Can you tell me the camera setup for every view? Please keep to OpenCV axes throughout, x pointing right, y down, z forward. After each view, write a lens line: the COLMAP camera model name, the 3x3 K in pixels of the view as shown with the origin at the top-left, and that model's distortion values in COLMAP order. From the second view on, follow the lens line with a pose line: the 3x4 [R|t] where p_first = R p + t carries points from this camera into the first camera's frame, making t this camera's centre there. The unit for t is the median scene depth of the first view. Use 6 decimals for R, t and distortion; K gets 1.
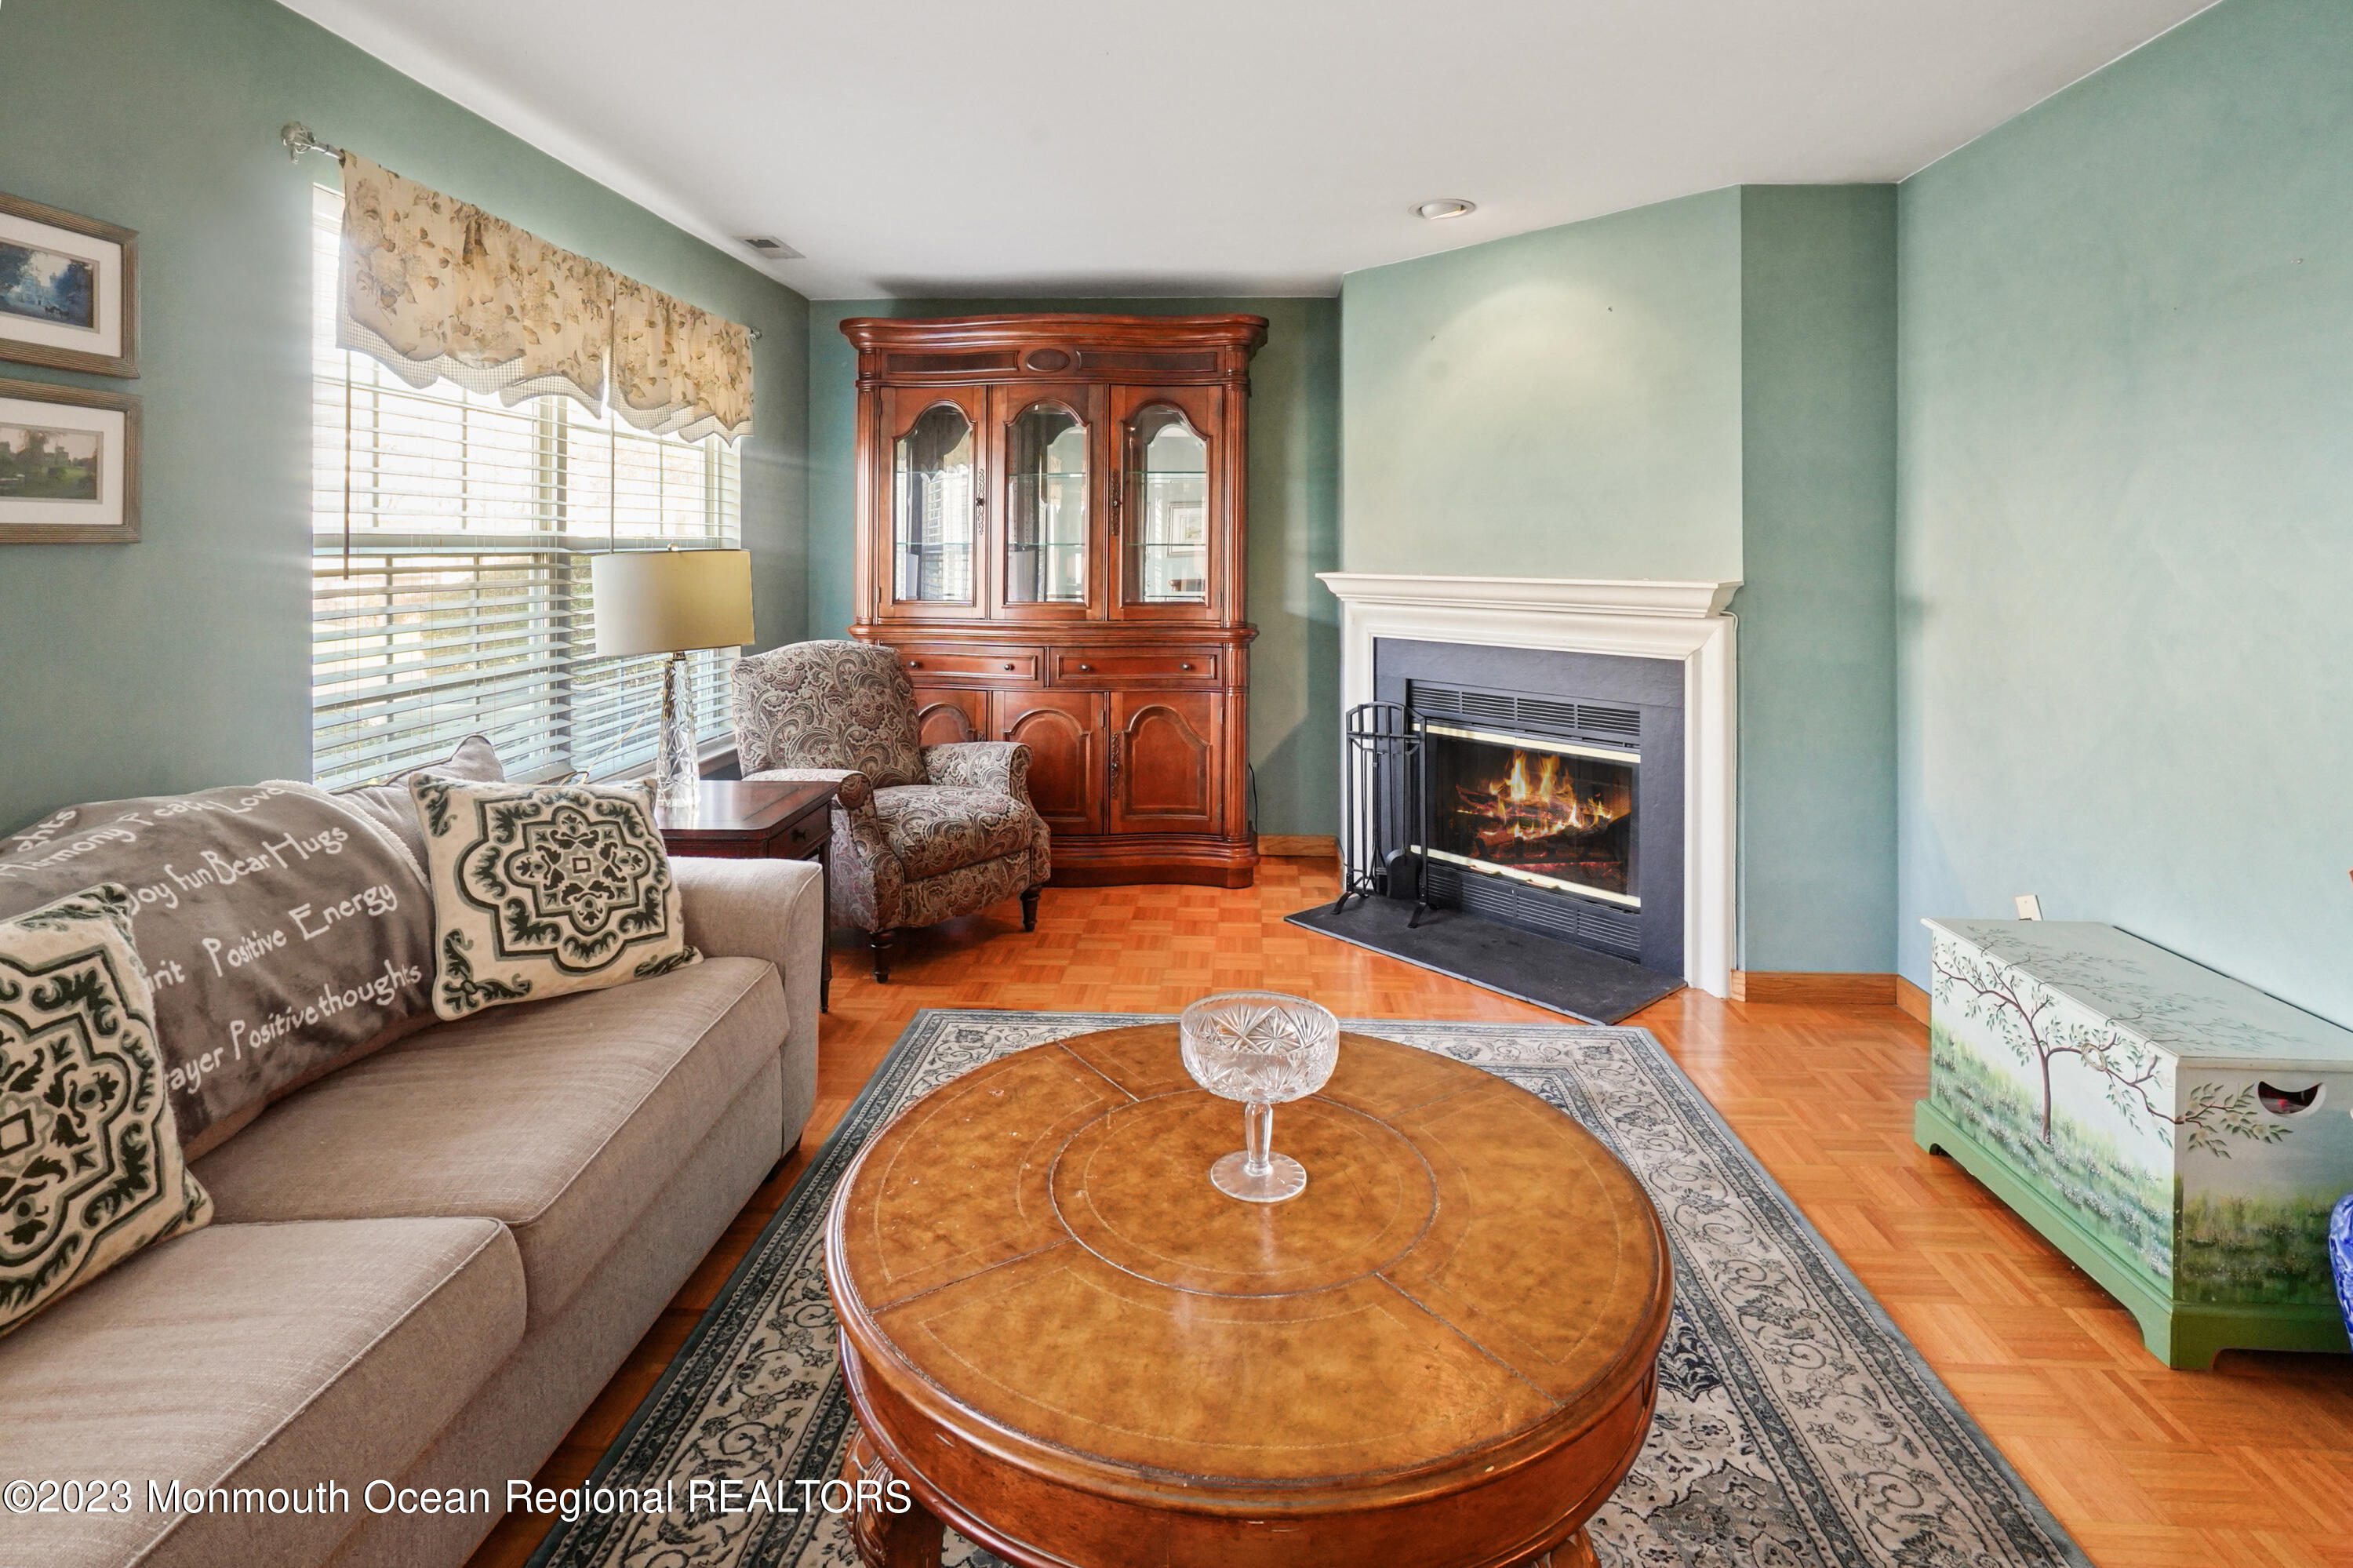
lens RADIAL K [[1161.6, 0, 1174.2], [0, 1161.6, 553.4], [0, 0, 1]] dist [-0.005259, 0.001417]
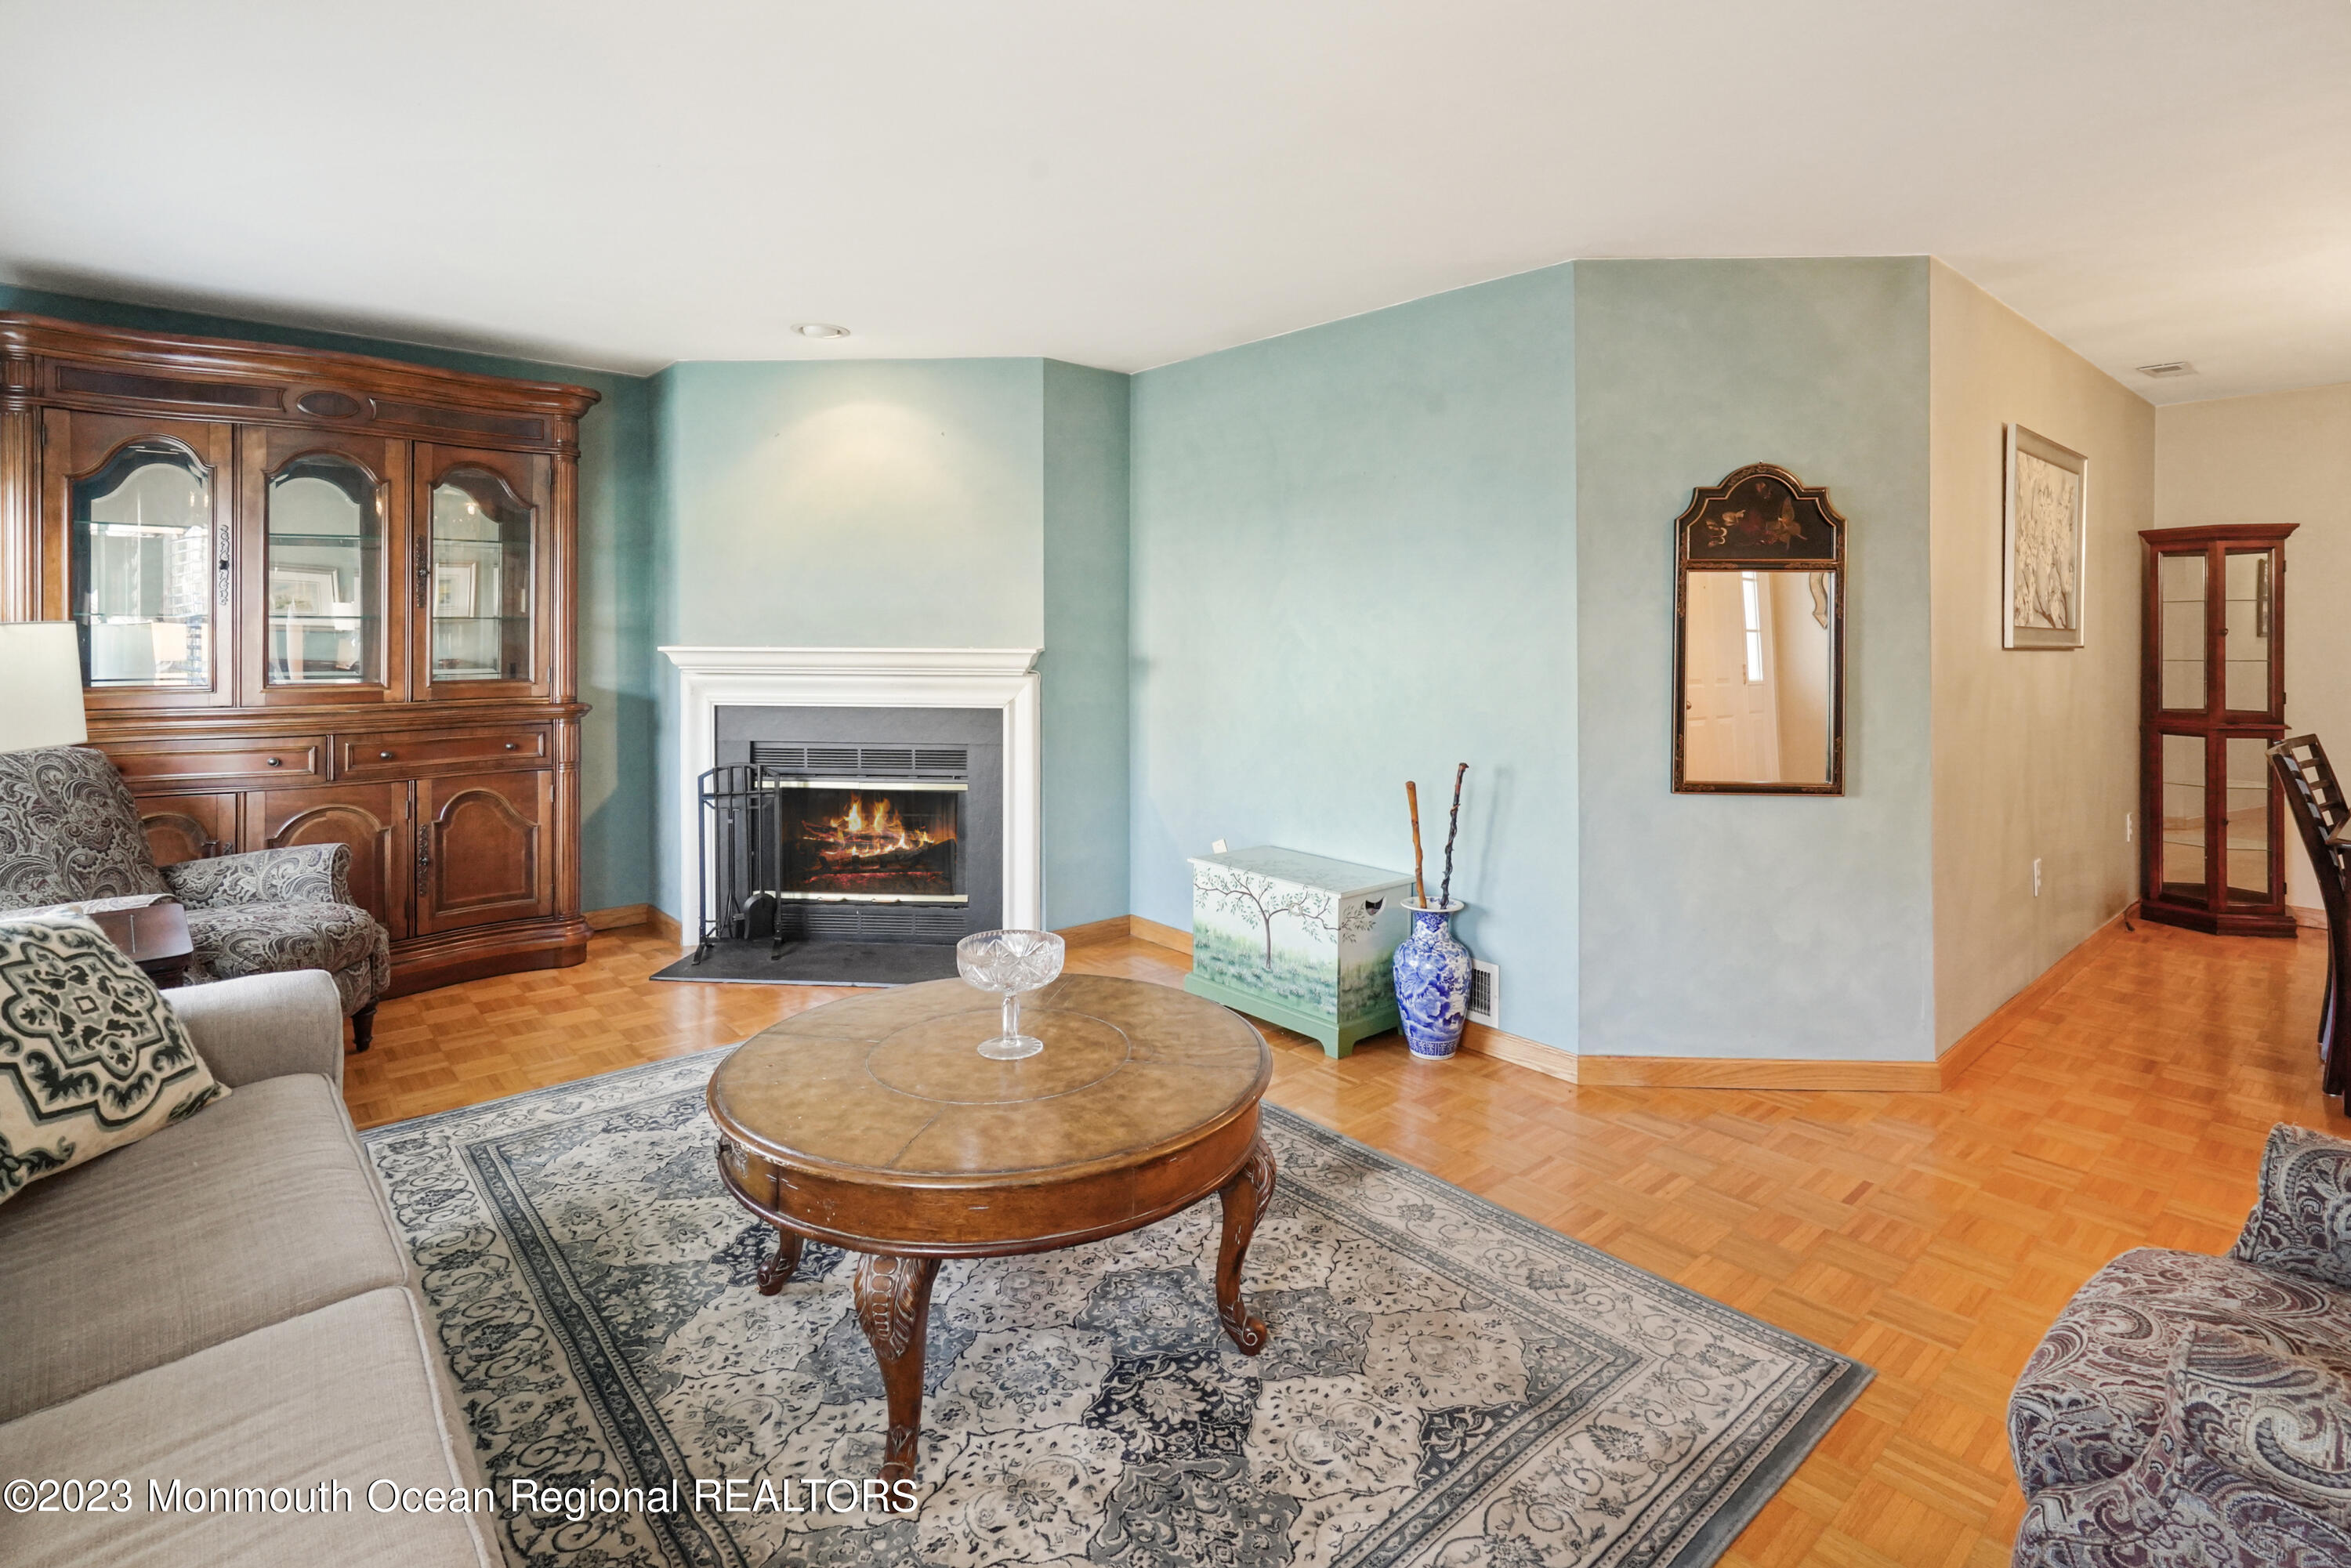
lens RADIAL K [[1163.5, 0, 1186.9], [0, 1163.5, 640.4], [0, 0, 1]] dist [0.002038, 0.000821]
pose [[0.708486, -0.007224, 0.705688, -0.402835], [-0.000378, 0.999944, 0.010617, 0.000408], [-0.705725, -0.007789, 0.708443, -0.103541]]
